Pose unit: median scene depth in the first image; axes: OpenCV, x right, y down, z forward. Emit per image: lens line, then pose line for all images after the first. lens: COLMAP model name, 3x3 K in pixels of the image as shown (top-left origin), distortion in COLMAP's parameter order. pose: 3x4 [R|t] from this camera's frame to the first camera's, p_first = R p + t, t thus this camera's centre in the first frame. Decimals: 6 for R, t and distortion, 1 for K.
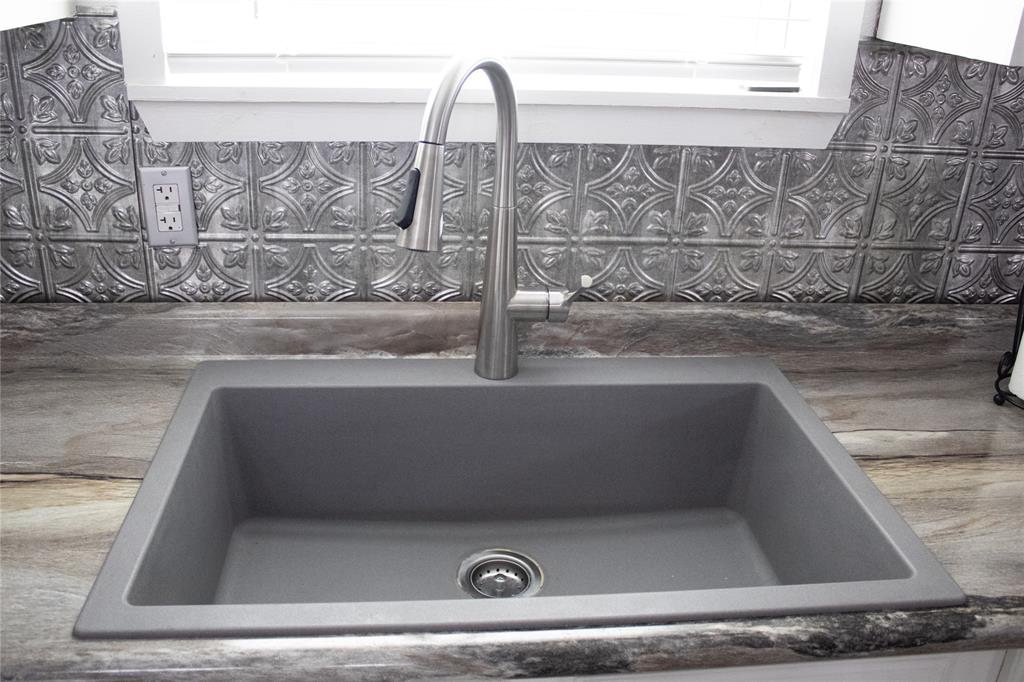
lens RADIAL K [[857.9, 0, 512.0], [0, 857.9, 341.0], [0, 0, 1]] dist [-0.136080, -0.000871]
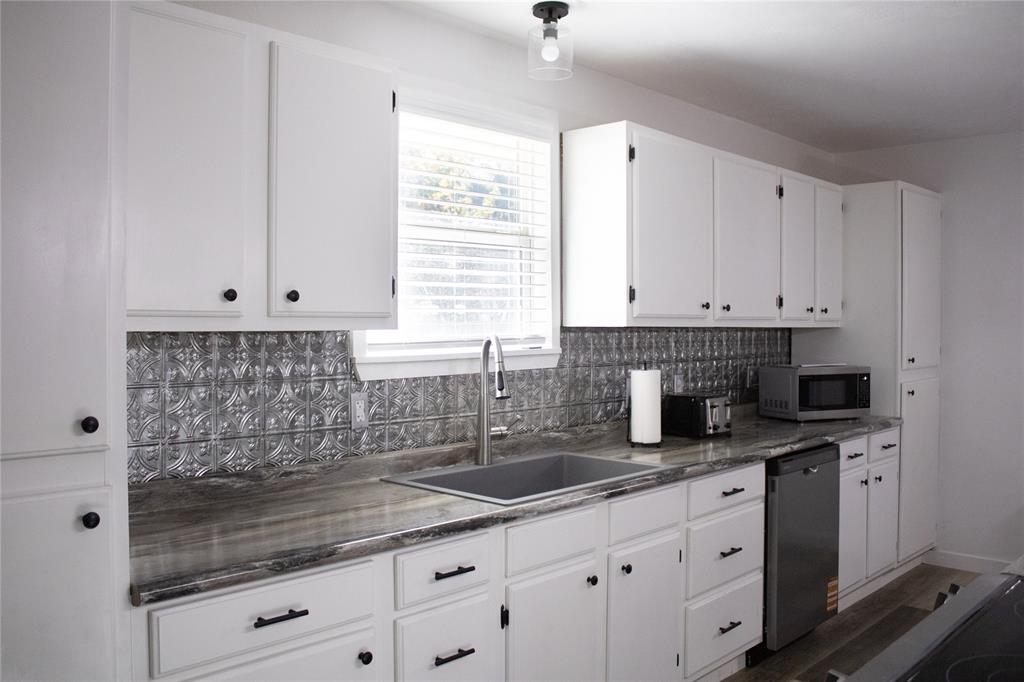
lens RADIAL K [[857.9, 0, 512.0], [0, 857.9, 341.0], [0, 0, 1]] dist [-0.136080, -0.000871]
pose [[0.760784, -0.055084, 0.646664, -1.518764], [0.288311, 0.921363, -0.260707, 0.371311], [-0.581451, 0.384782, 0.716839, -0.927280]]
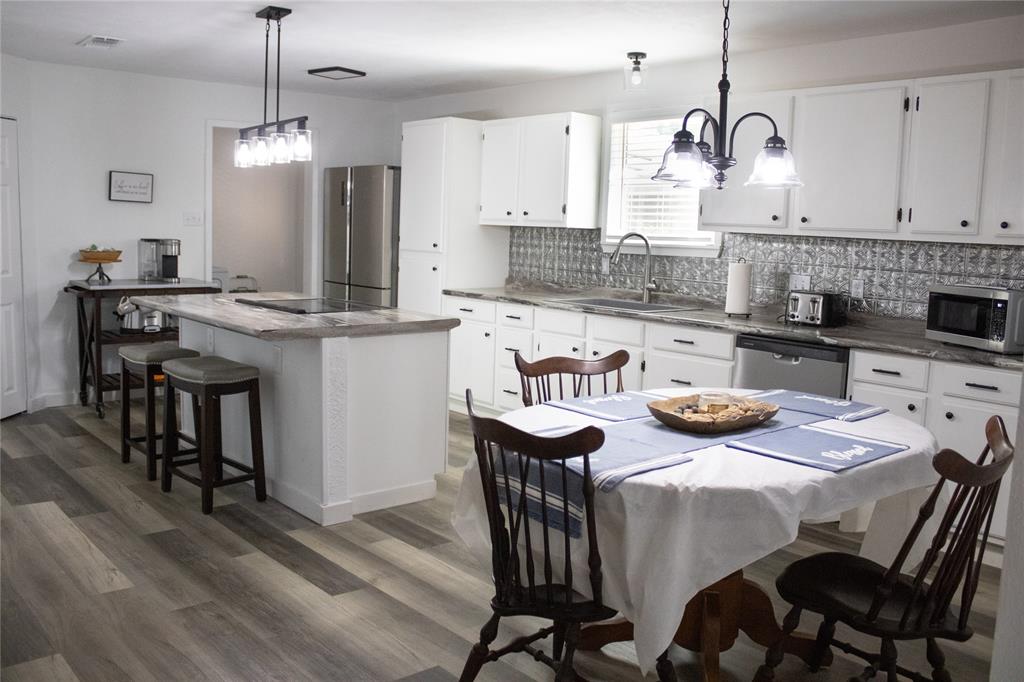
lens RADIAL K [[860.2, 0, 512.0], [0, 860.2, 341.0], [0, 0, 1]] dist [-0.151393, 0.080635]
pose [[0.593576, 0.081738, -0.800616, 3.209469], [-0.325225, 0.934340, -0.145731, 1.120039], [0.736136, 0.346883, 0.581185, -2.102654]]
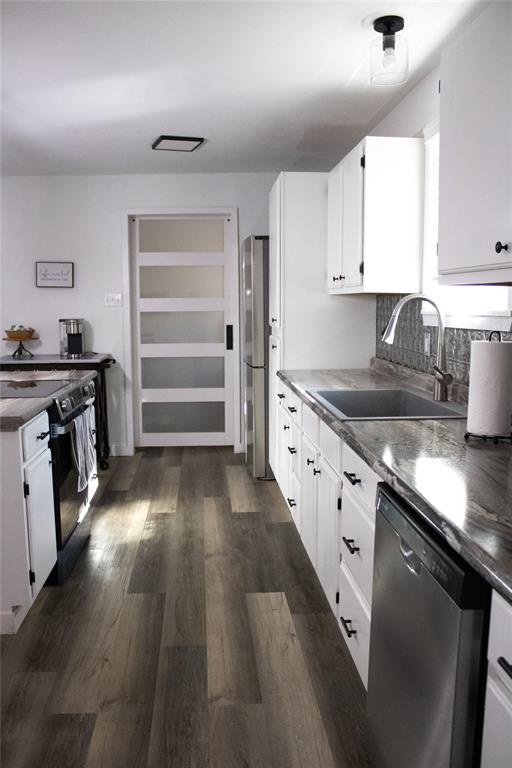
lens RADIAL K [[645.2, 0, 256.0], [0, 645.2, 384.0], [0, 0, 1]] dist [-0.151393, 0.080635]
pose [[-0.021493, 0.082770, -0.996337, 2.153295], [-0.389686, 0.917055, 0.084590, 0.032051], [0.920697, 0.390077, 0.012544, 0.363404]]
